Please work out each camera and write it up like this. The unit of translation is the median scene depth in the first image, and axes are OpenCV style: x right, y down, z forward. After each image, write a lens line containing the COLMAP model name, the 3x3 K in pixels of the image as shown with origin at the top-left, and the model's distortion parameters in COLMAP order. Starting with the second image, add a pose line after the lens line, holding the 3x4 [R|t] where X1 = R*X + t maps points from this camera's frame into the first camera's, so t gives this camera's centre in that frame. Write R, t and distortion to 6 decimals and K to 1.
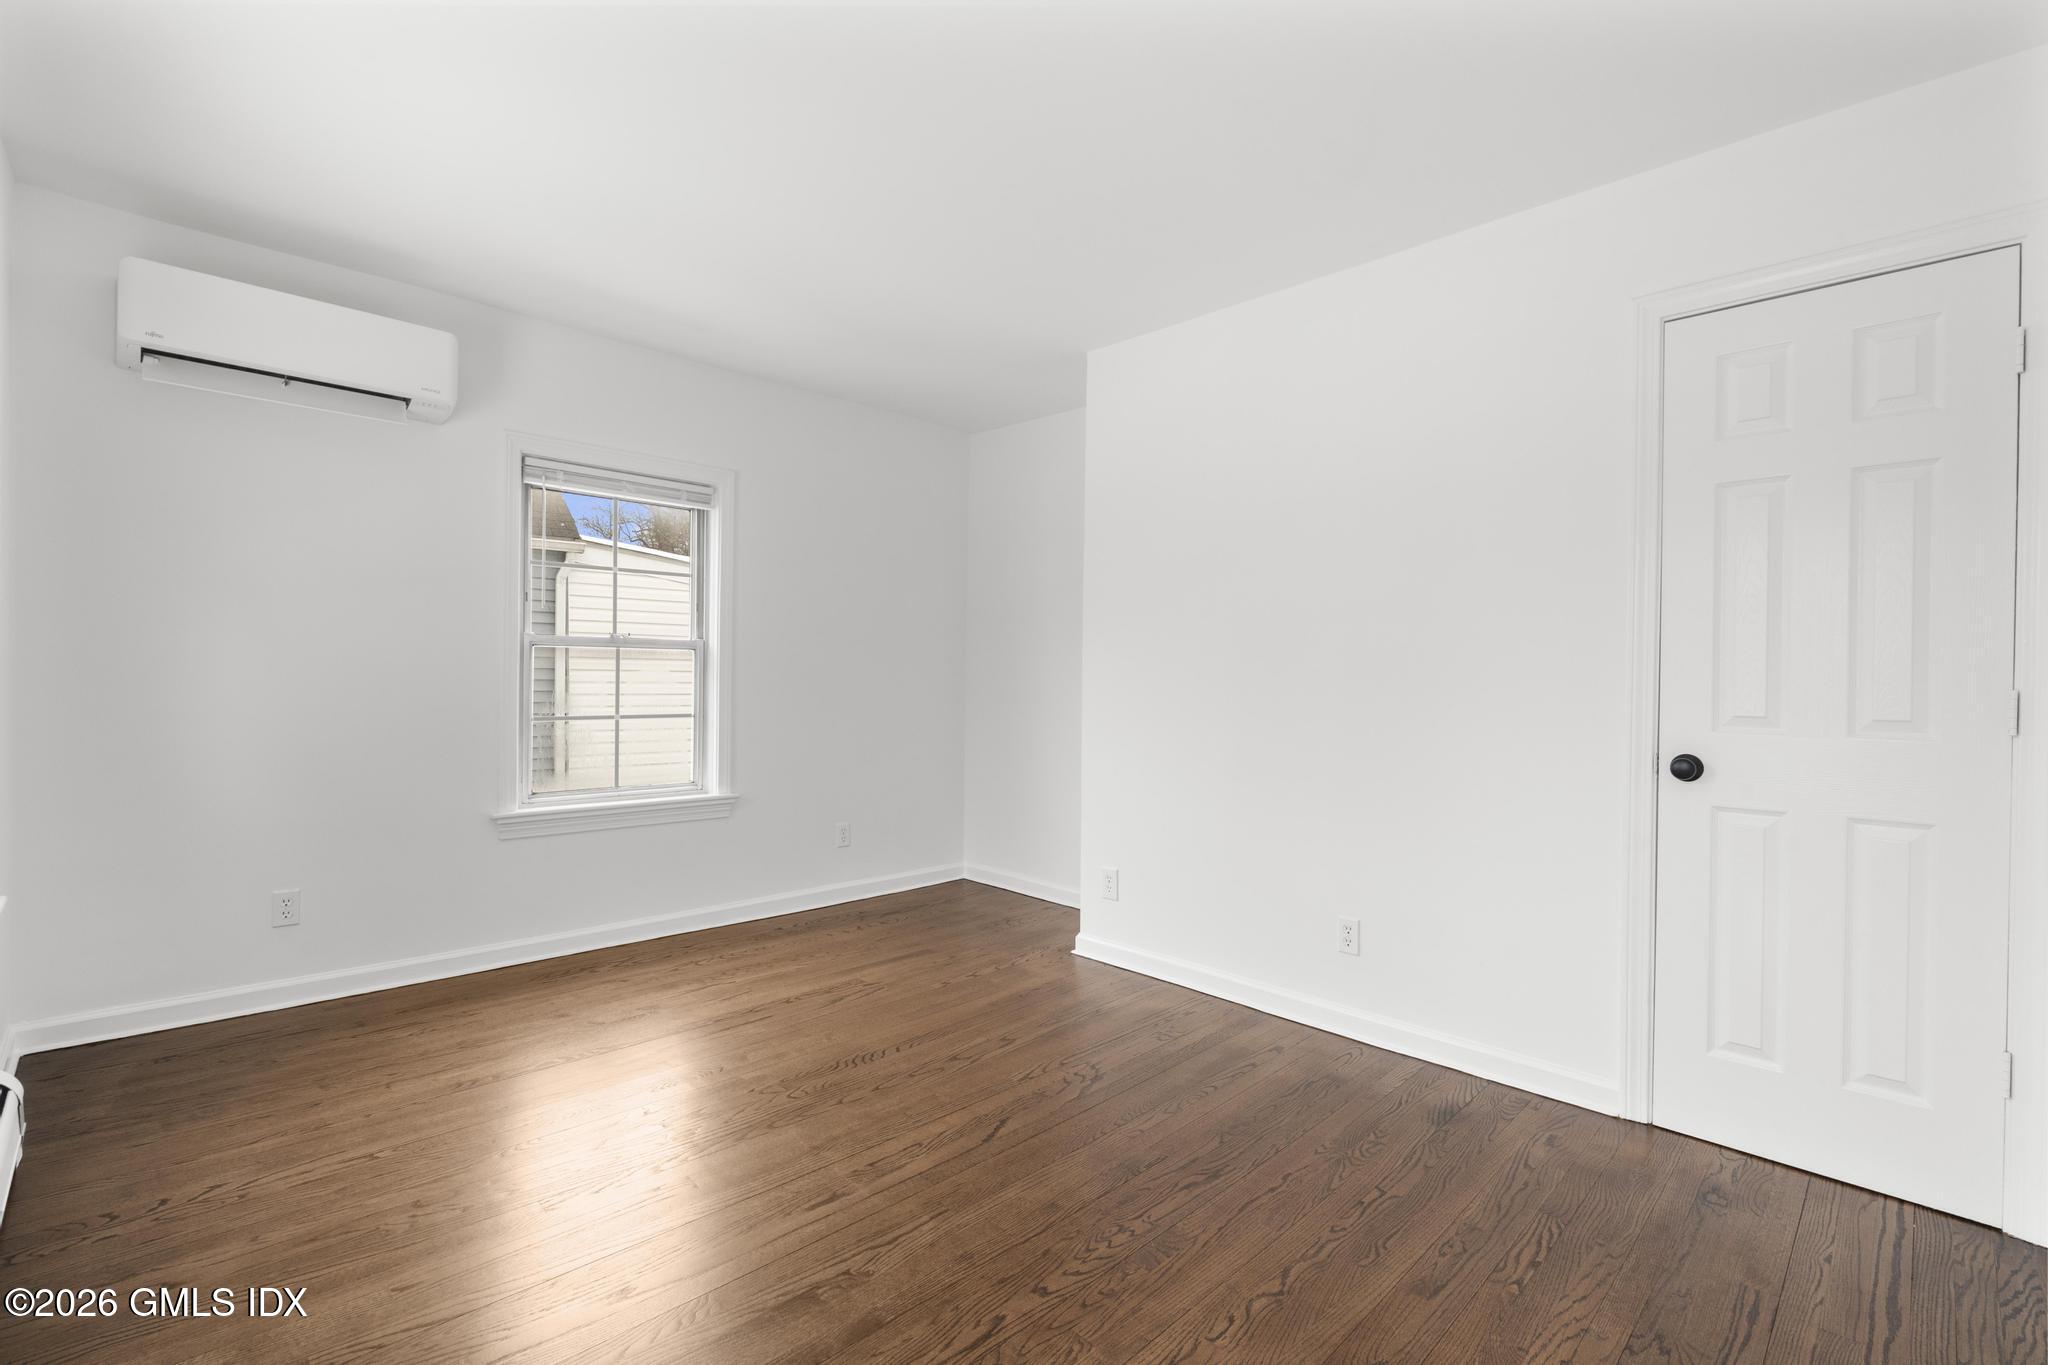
lens RADIAL K [[923.3, 0, 1022.7], [0, 923.3, 672.4], [0, 0, 1]] dist [0.004214, 0.000377]
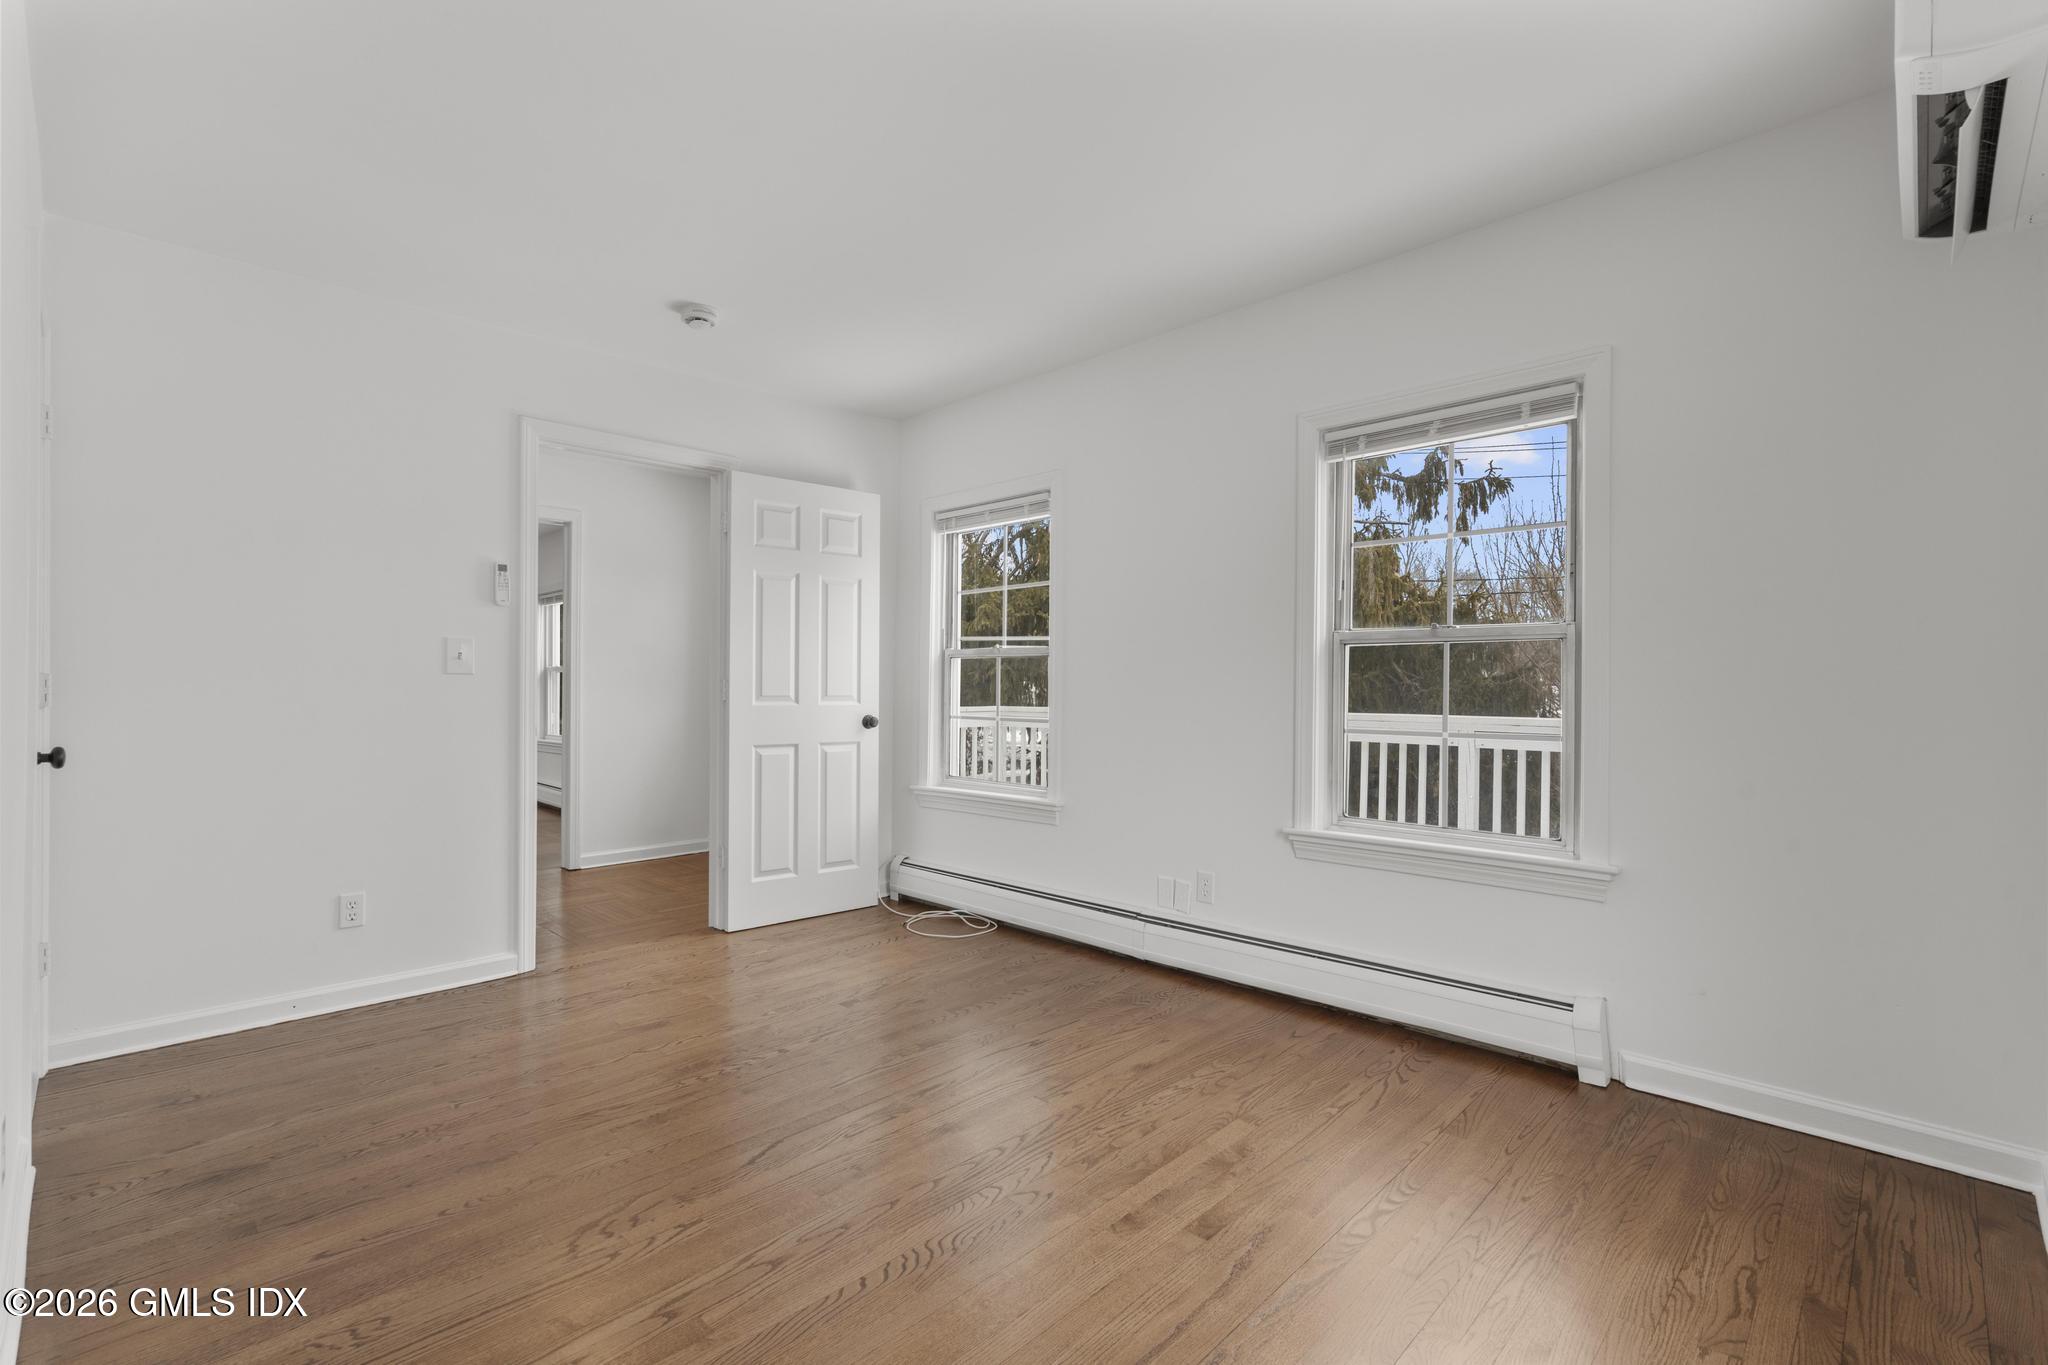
lens RADIAL K [[923.3, 0, 1024.3], [0, 923.3, 685.4], [0, 0, 1]] dist [0.004214, 0.000377]
pose [[-0.999778, -0.012370, -0.017052, -0.274800], [-0.012142, 0.999836, -0.013436, 0.027116], [0.017215, -0.013226, -0.999764, 1.966317]]
